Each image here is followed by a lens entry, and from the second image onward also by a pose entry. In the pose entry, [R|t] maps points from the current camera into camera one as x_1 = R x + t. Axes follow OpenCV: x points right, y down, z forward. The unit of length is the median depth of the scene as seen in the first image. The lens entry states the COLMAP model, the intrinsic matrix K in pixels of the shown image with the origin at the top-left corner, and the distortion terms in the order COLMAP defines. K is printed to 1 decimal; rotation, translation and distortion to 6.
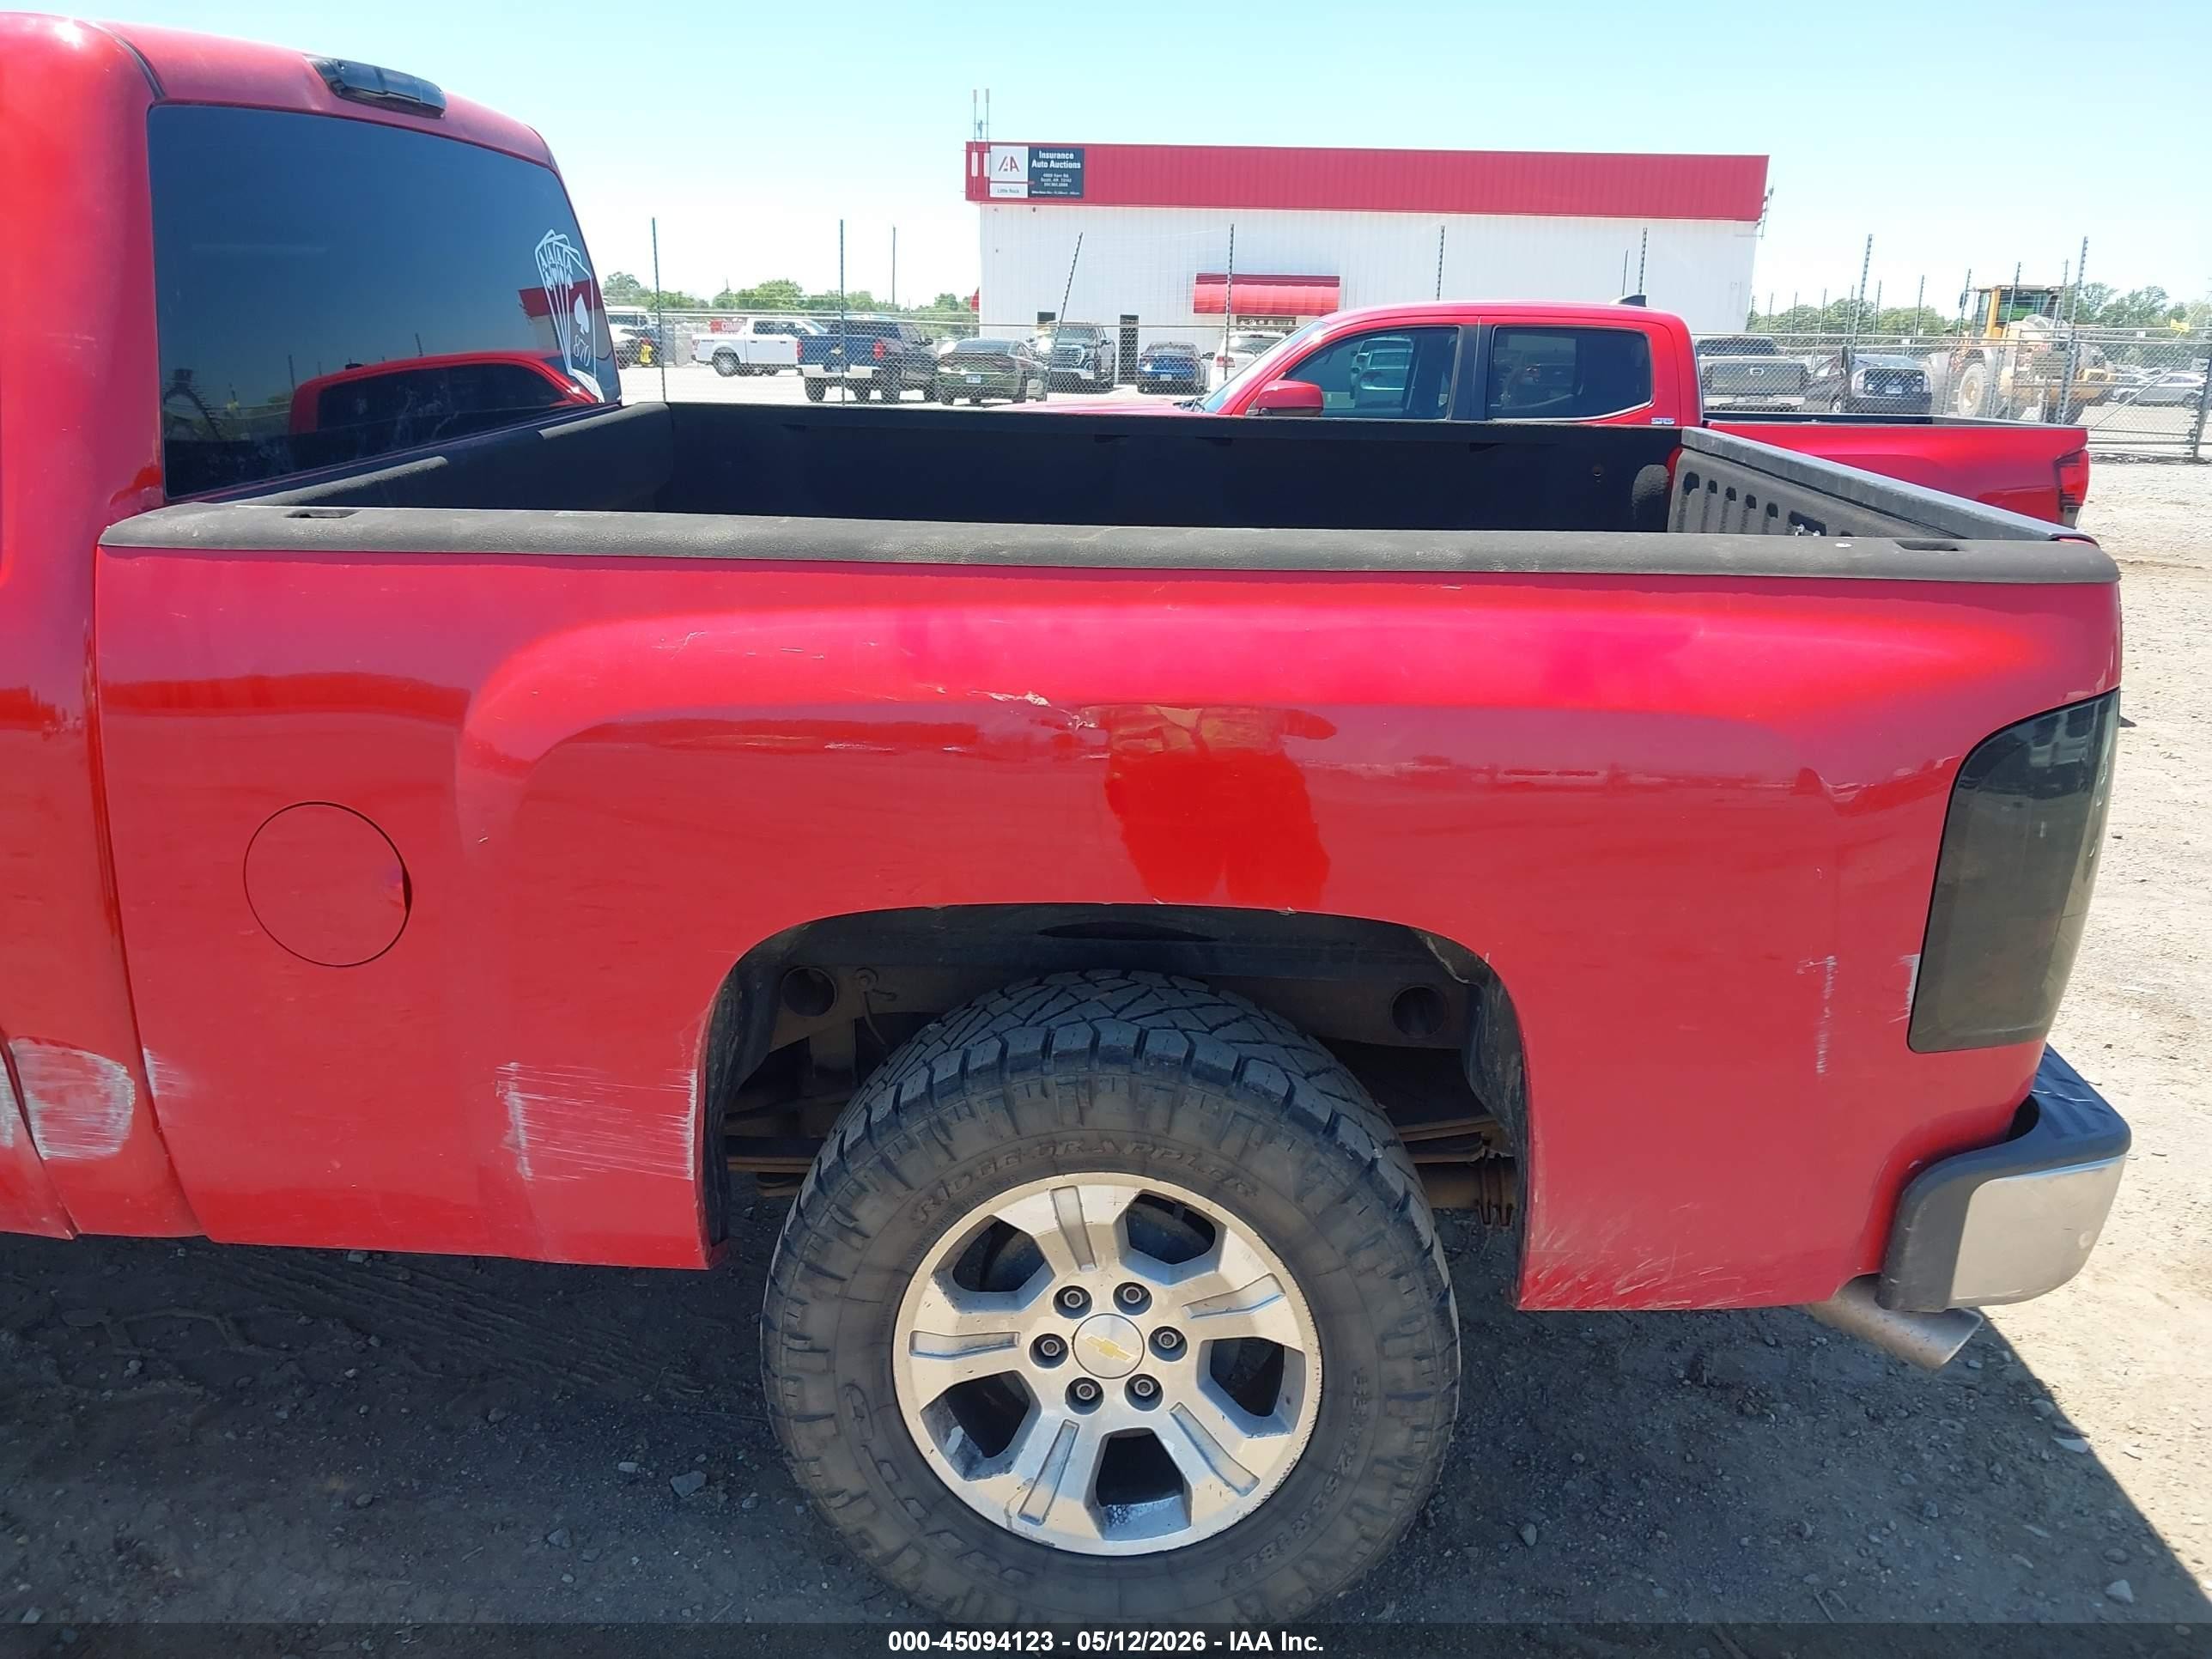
lens RADIAL K [[1752.0, 0, 1105.1], [0, 1752.0, 840.7], [0, 0, 1]] dist [0.006613, -0.011398]
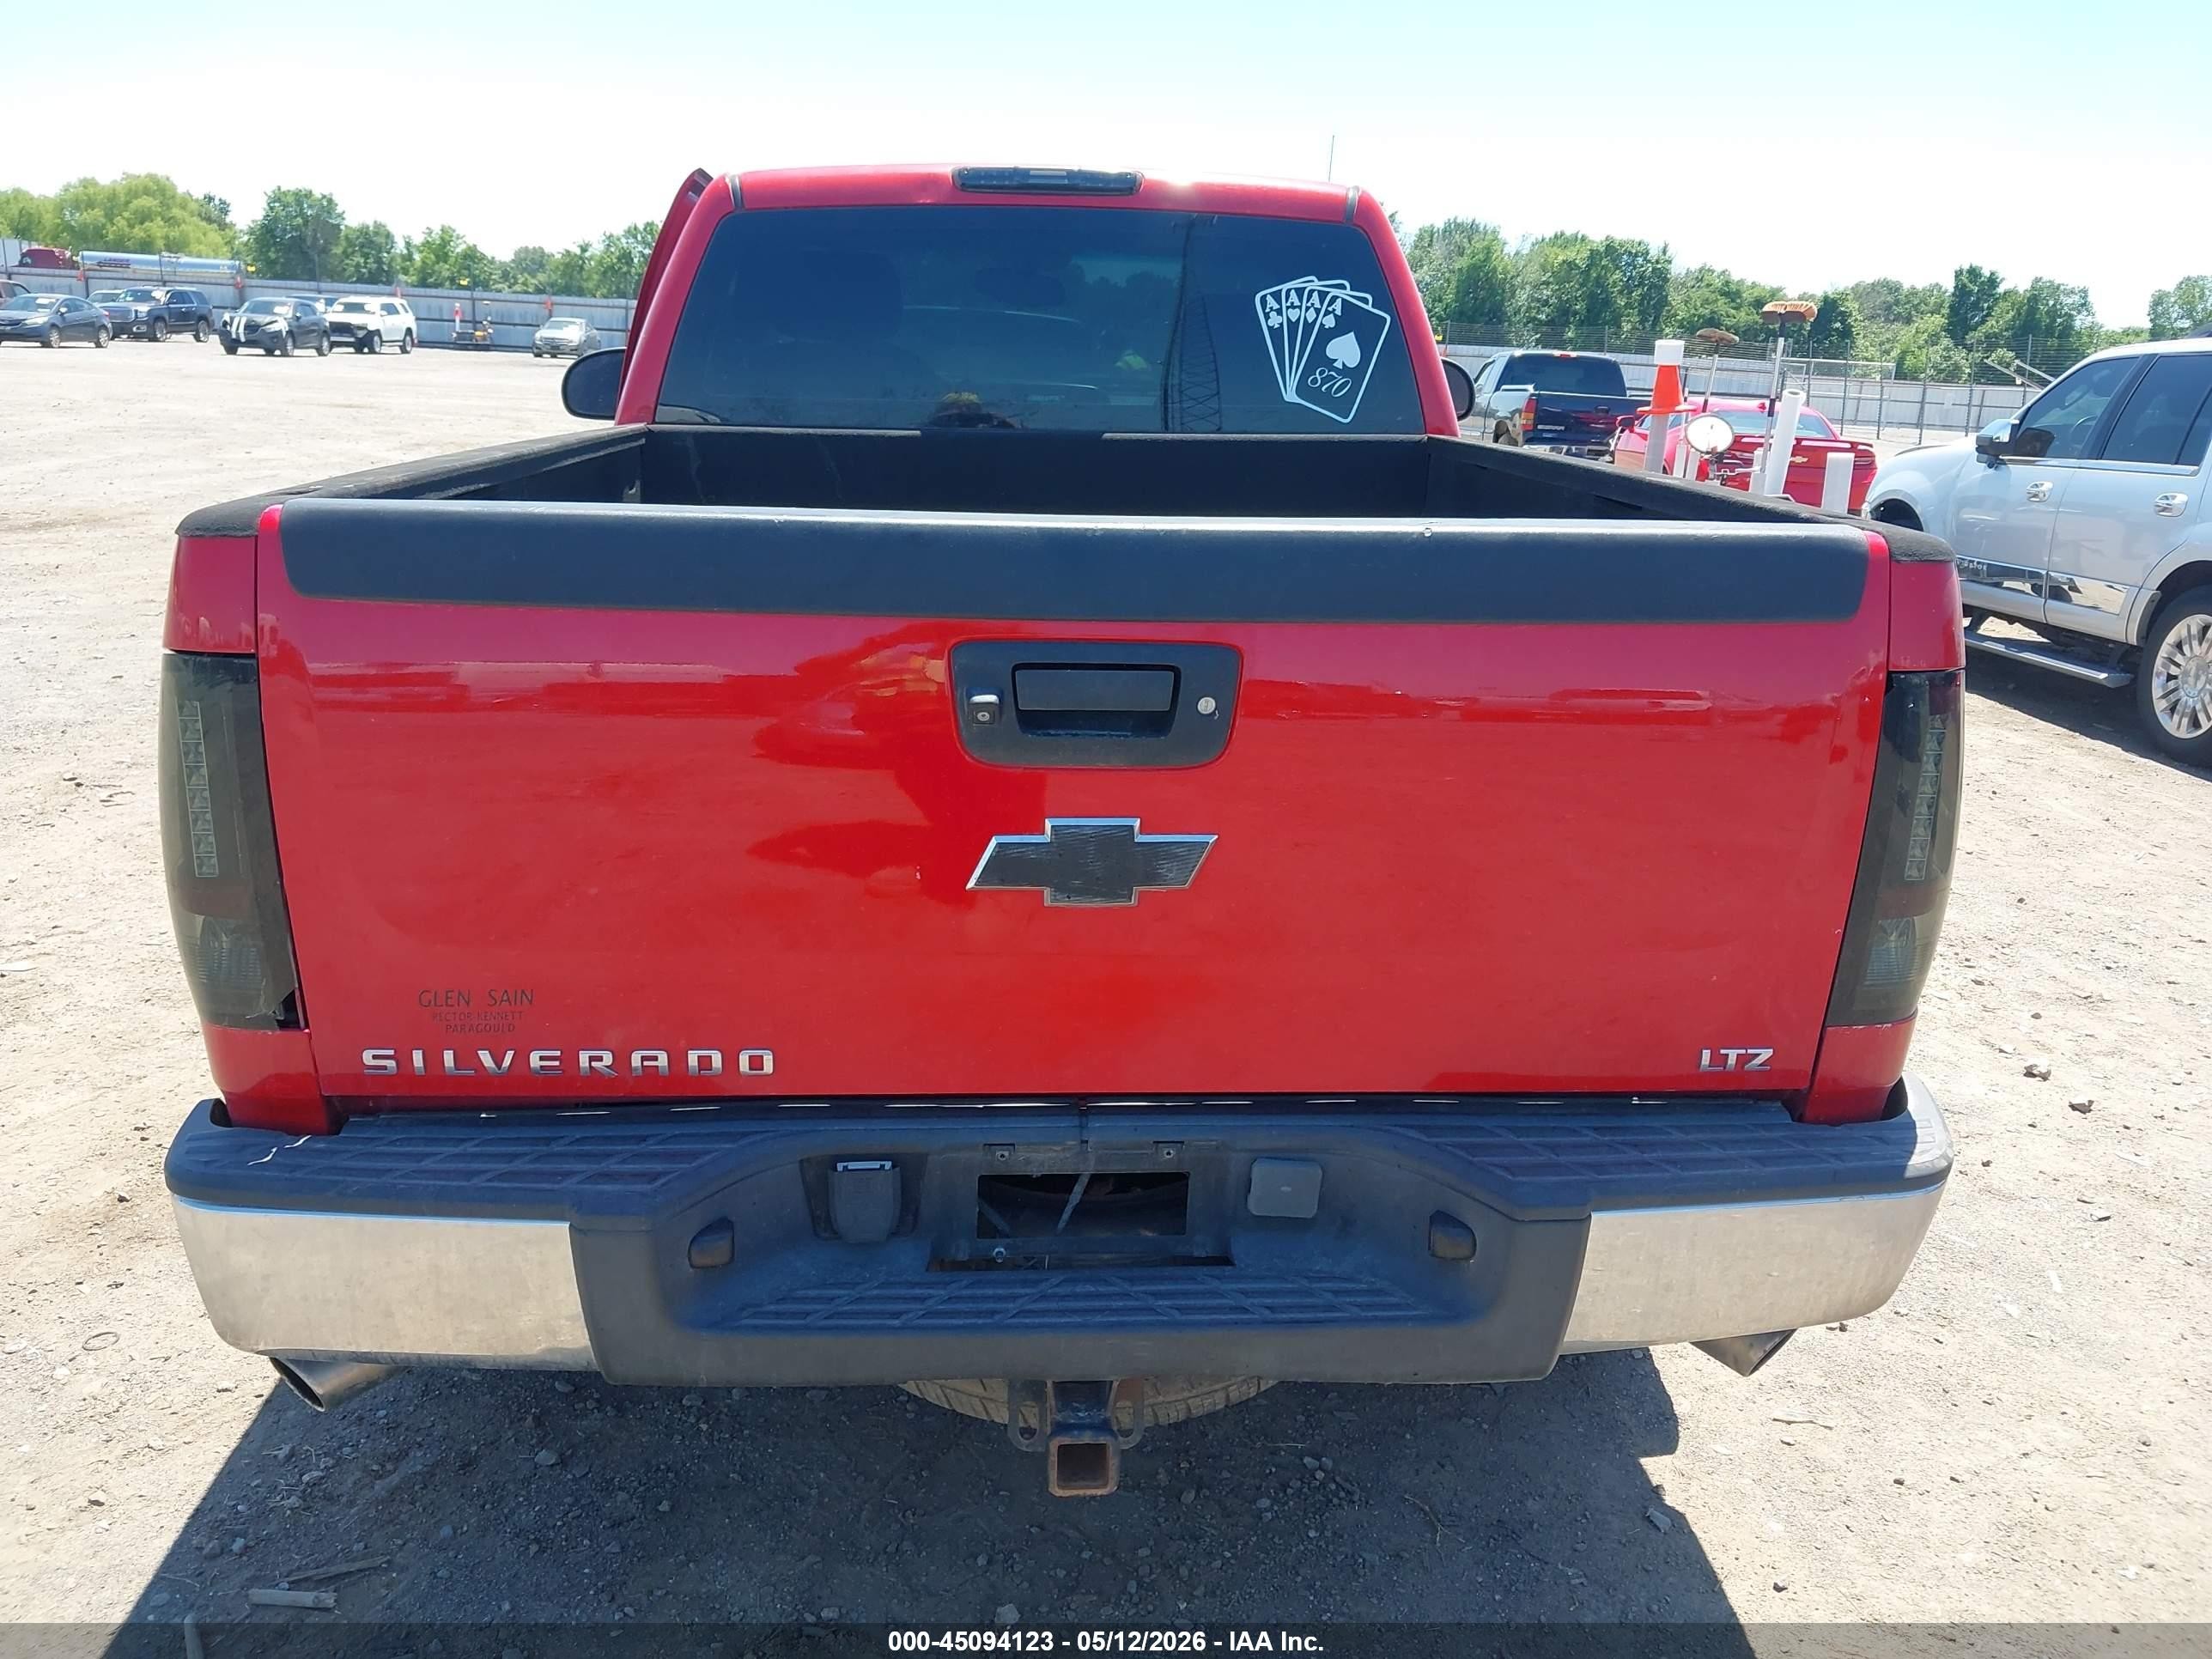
lens RADIAL K [[1752.0, 0, 1101.3], [0, 1752.0, 854.6], [0, 0, 1]] dist [0.006613, -0.011398]
pose [[0.117222, 0.253537, -0.960197, 0.163692], [-0.313270, 0.926938, 0.206511, -0.034523], [0.942402, 0.276593, 0.188084, 0.138155]]
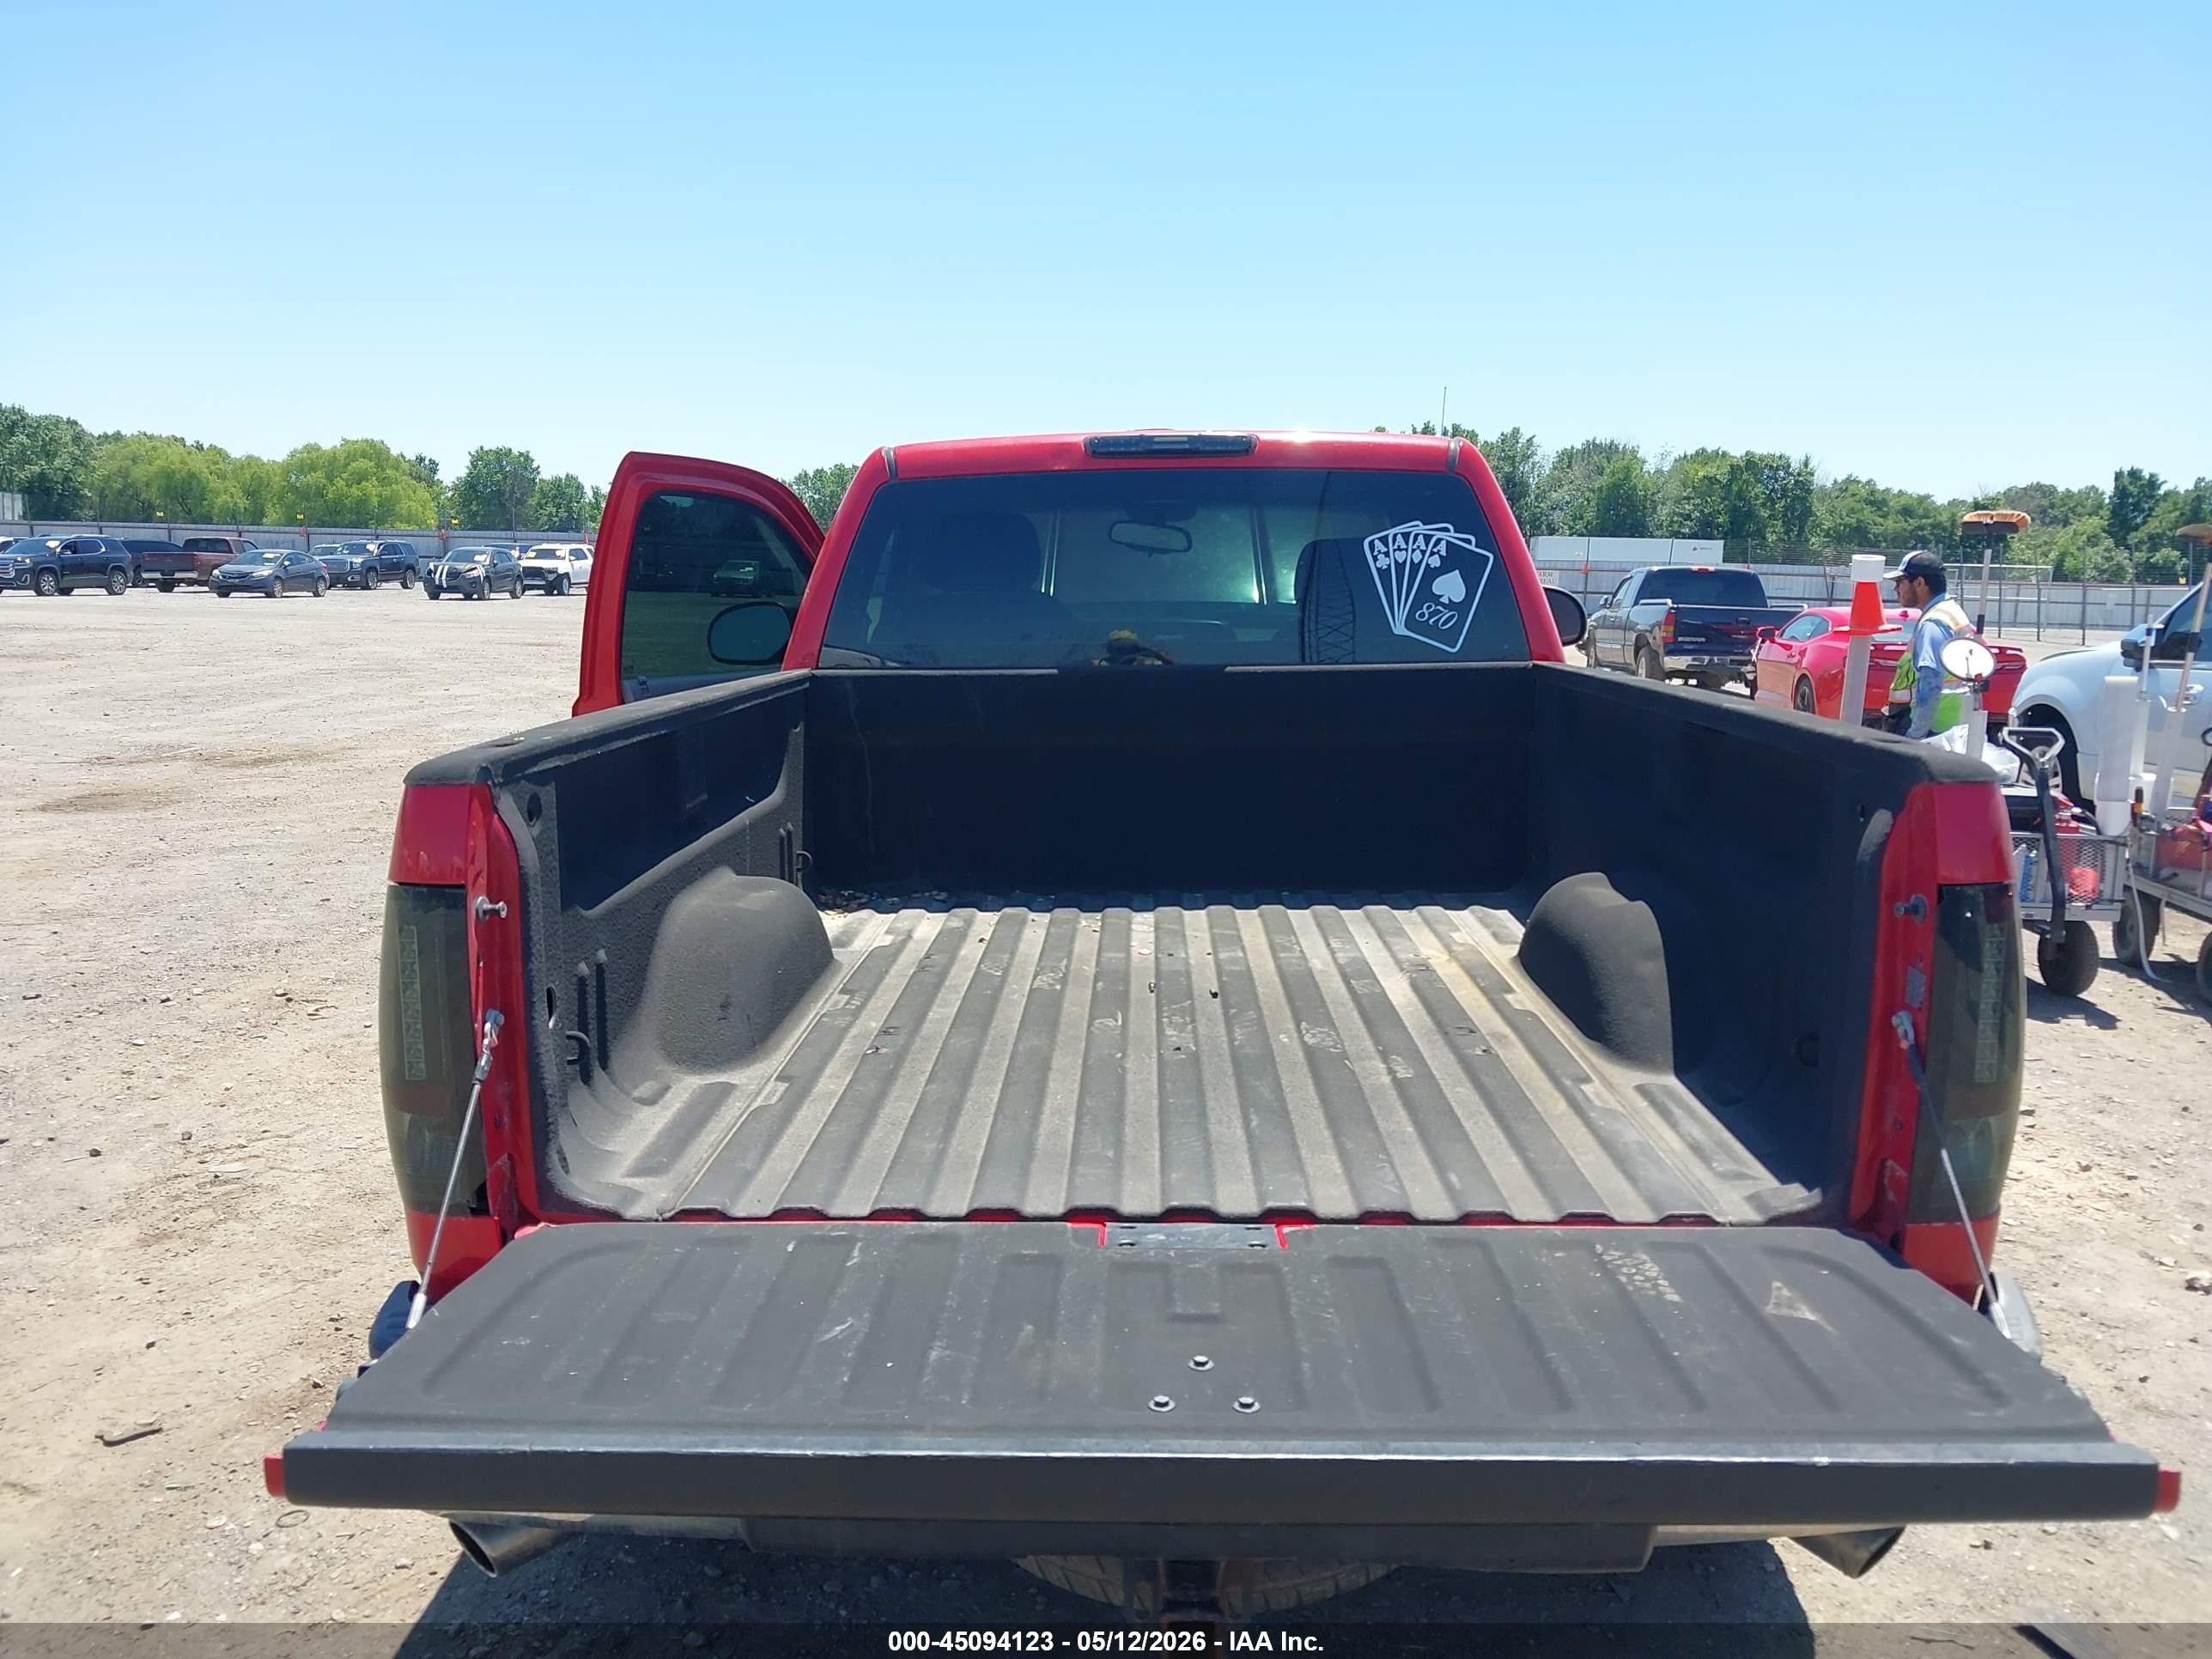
lens RADIAL K [[1752.0, 0, 1098.2], [0, 1752.0, 820.5], [0, 0, 1]] dist [0.006613, -0.011398]
pose [[0.032432, 0.115233, -0.992809, 0.176595], [-0.292420, 0.950960, 0.100823, -0.037259], [0.955740, 0.287047, 0.064538, 0.139244]]
